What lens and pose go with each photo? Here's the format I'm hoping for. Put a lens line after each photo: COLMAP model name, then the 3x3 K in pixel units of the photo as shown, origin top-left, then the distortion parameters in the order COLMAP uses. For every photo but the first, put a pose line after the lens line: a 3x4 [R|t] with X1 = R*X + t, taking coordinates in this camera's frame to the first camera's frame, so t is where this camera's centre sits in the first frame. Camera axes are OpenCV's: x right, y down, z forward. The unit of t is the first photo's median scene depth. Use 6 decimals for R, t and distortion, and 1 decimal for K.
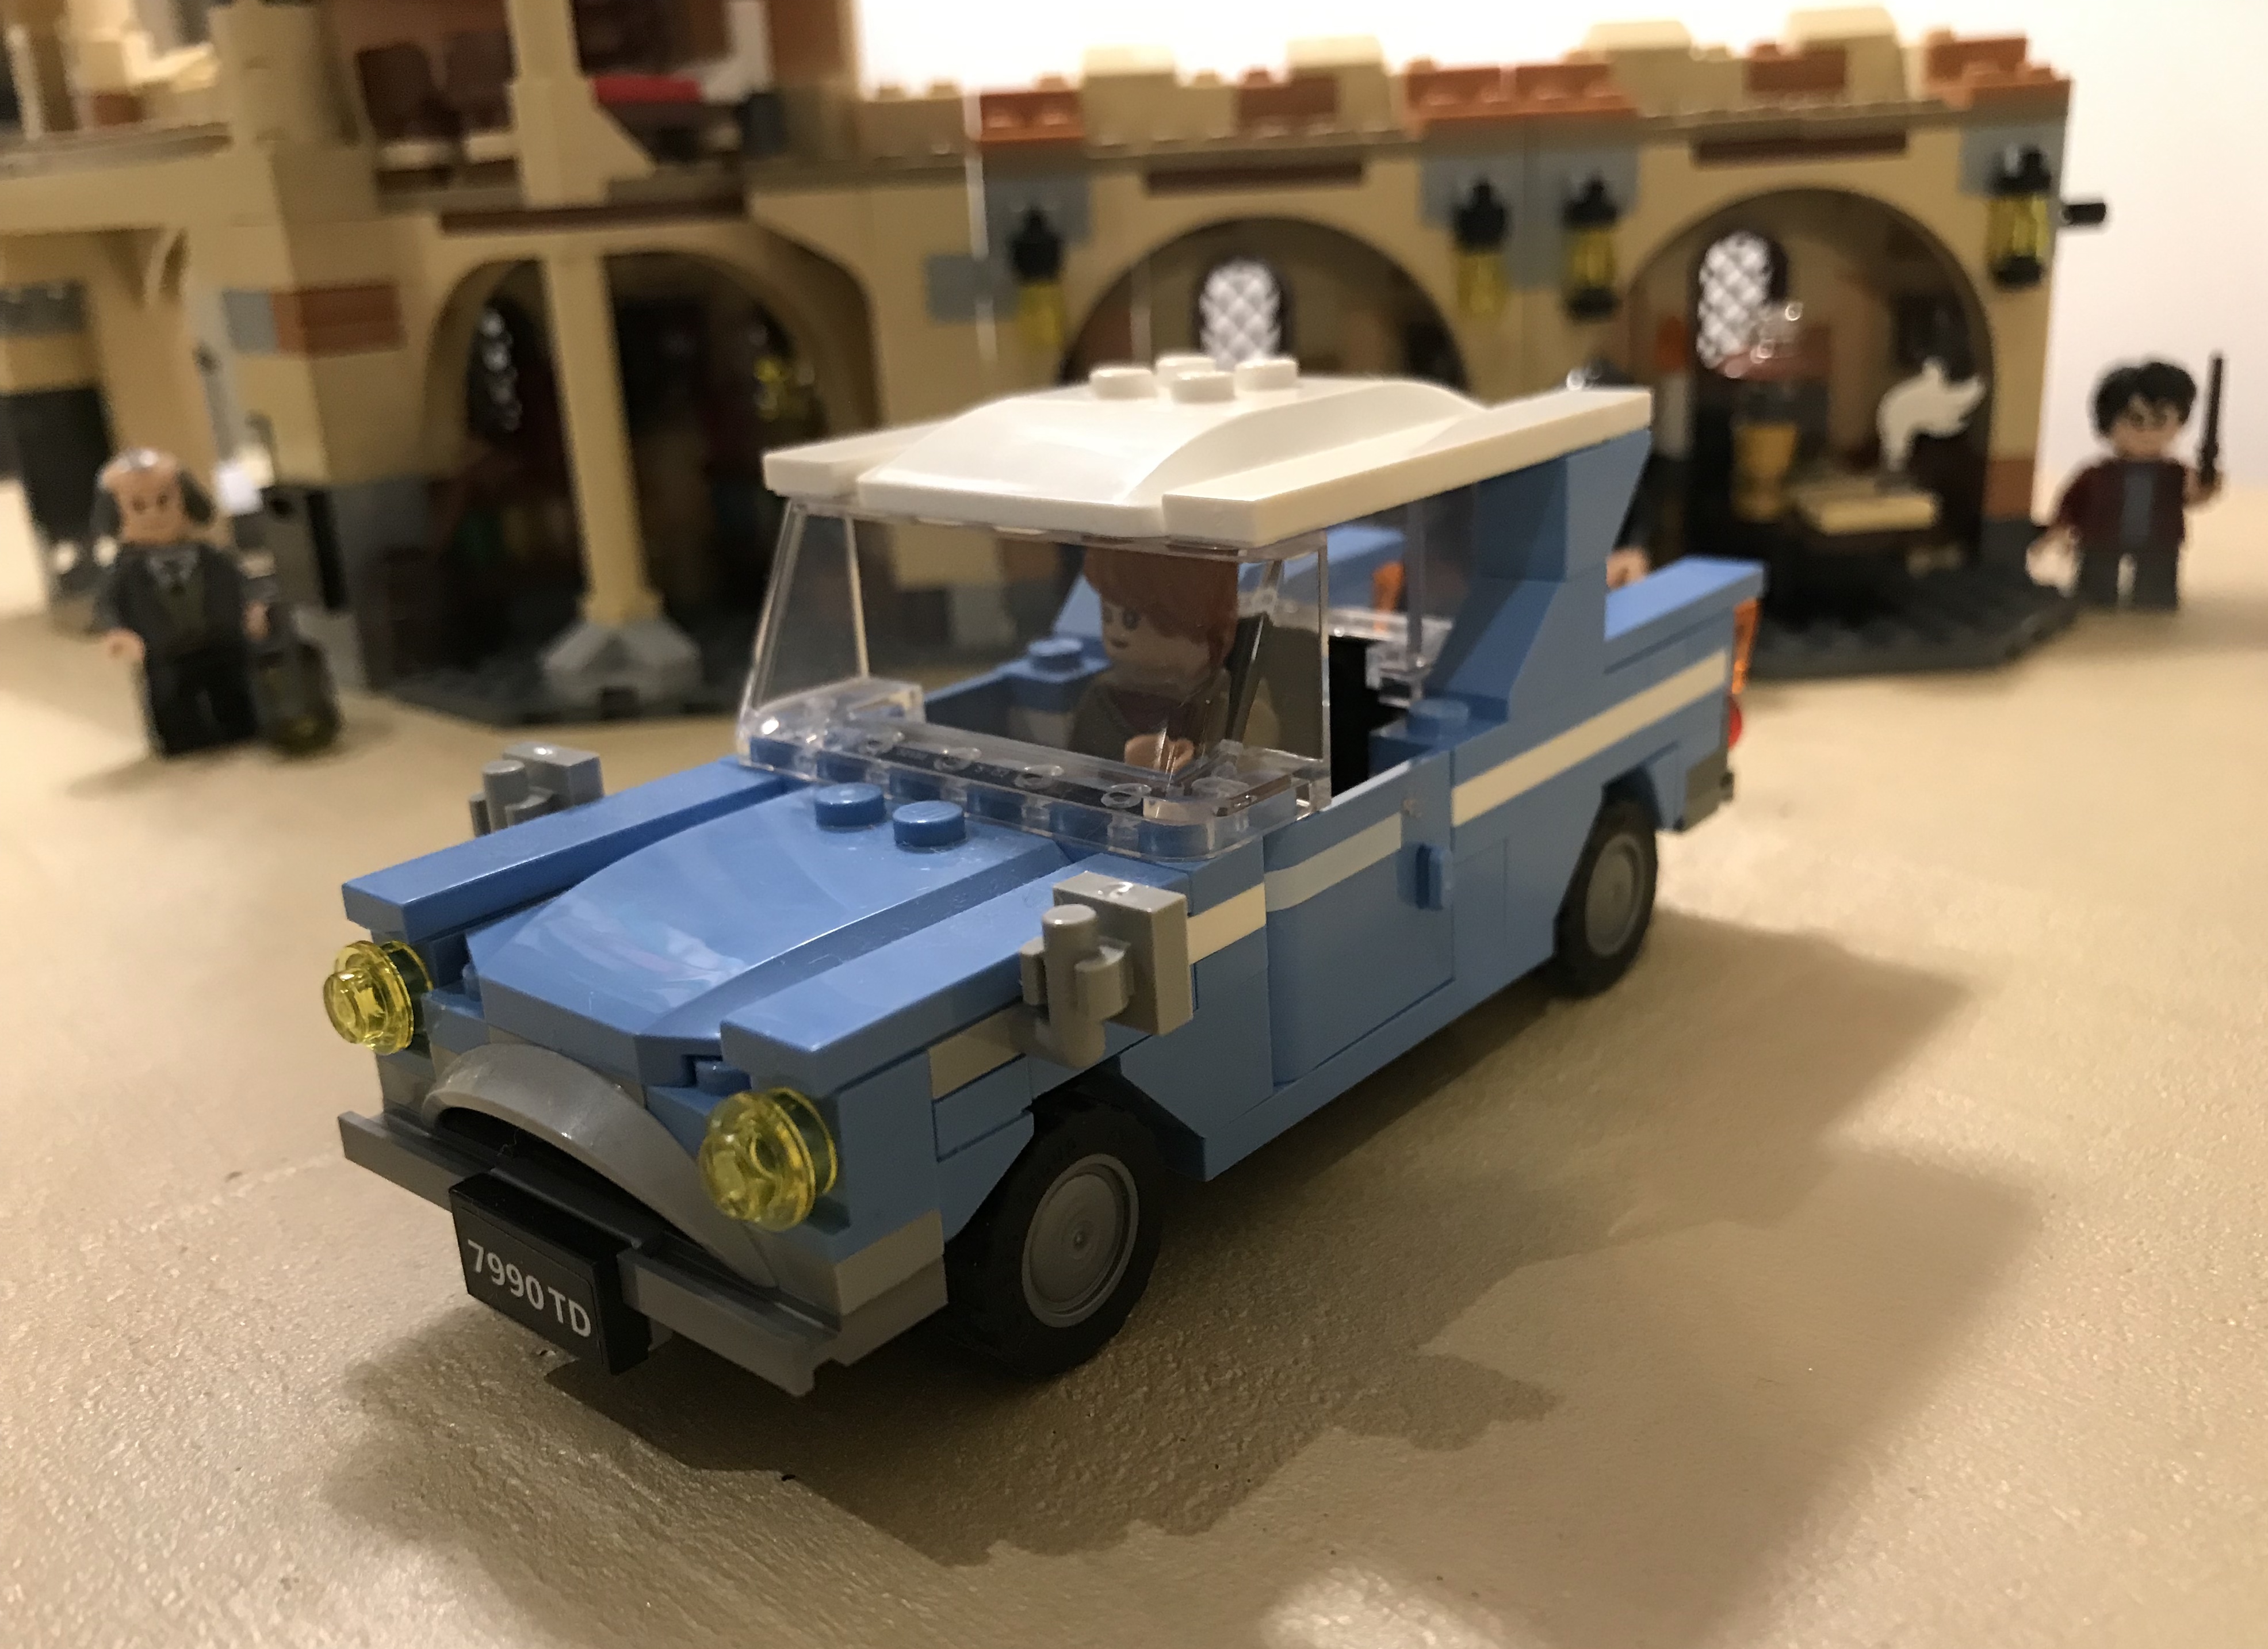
lens RADIAL K [[2100.4, 0, 1134.0], [0, 2100.4, 824.5], [0, 0, 1]] dist [0.002673, 0.010853]
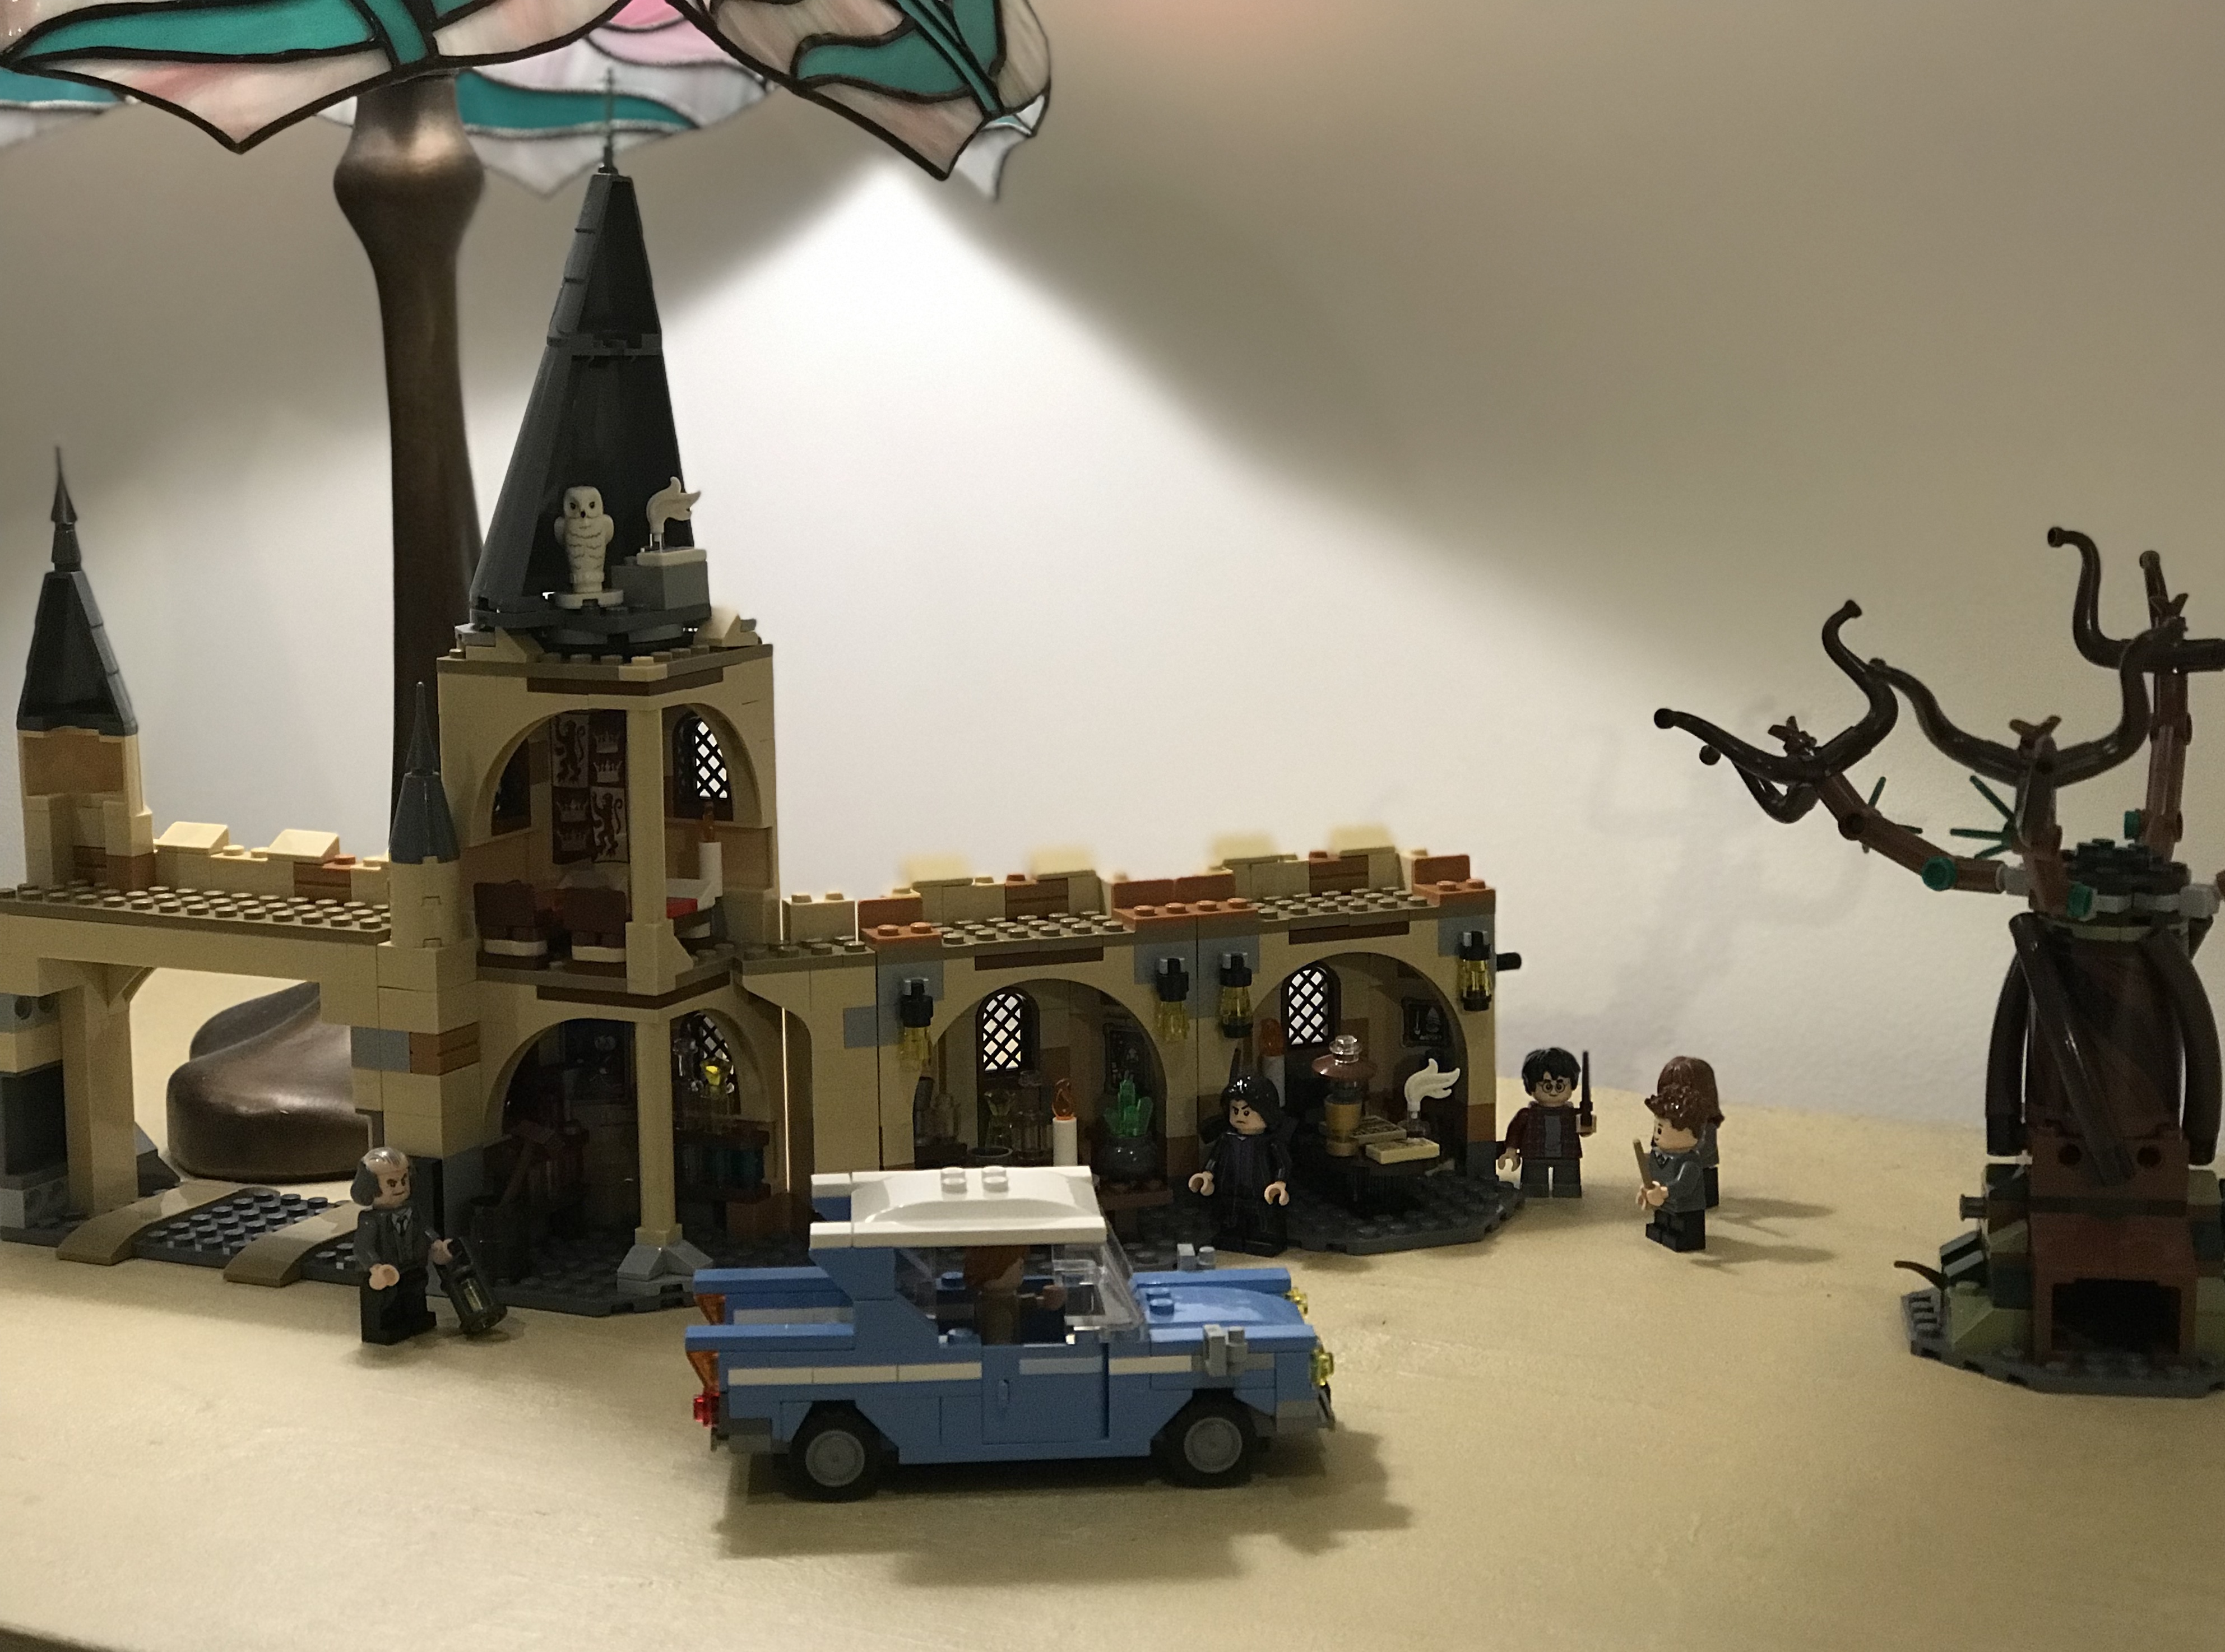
lens RADIAL K [[4079.4, 0, 1112.5], [0, 4079.4, 826.0], [0, 0, 1]] dist [-0.066610, 0.190420]
pose [[0.956928, -0.011286, 0.290107, -0.819668], [0.057233, 0.986969, -0.150388, 0.073348], [-0.284630, 0.160514, 0.945104, -2.067736]]
